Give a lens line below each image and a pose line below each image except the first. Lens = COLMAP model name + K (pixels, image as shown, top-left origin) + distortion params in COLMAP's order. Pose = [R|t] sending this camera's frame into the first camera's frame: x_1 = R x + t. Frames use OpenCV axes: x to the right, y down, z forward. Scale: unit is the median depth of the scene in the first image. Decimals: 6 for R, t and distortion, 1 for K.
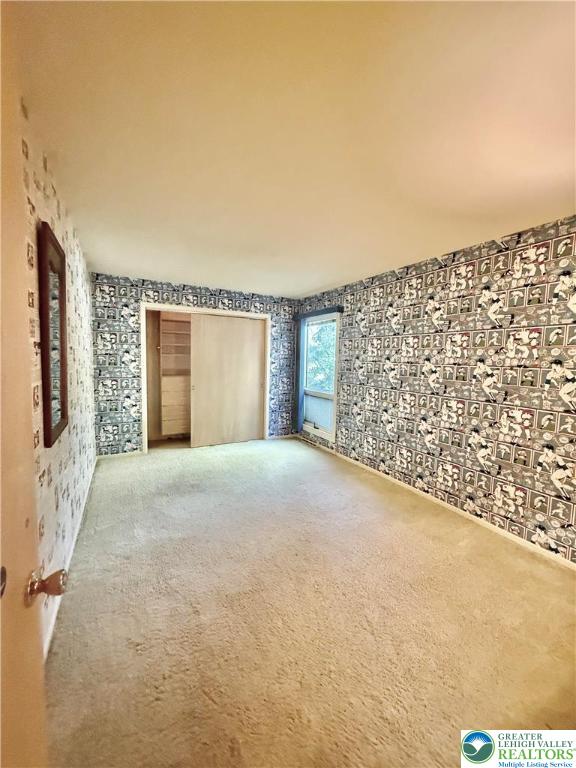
lens RADIAL K [[306.2, 0, 284.7], [0, 306.2, 382.0], [0, 0, 1]] dist [-0.000364, -0.000091]
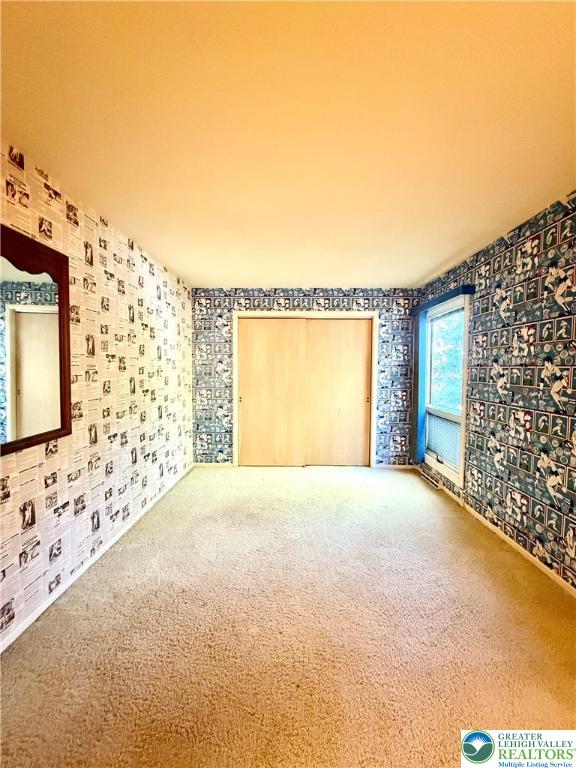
lens RADIAL K [[316.4, 0, 264.2], [0, 316.4, 382.4], [0, 0, 1]] dist [-0.000840, -0.000200]
pose [[0.874103, 0.004635, -0.485718, 0.116638], [-0.022999, 0.999228, -0.031855, -0.001816], [0.485195, 0.039016, 0.873535, 0.170444]]
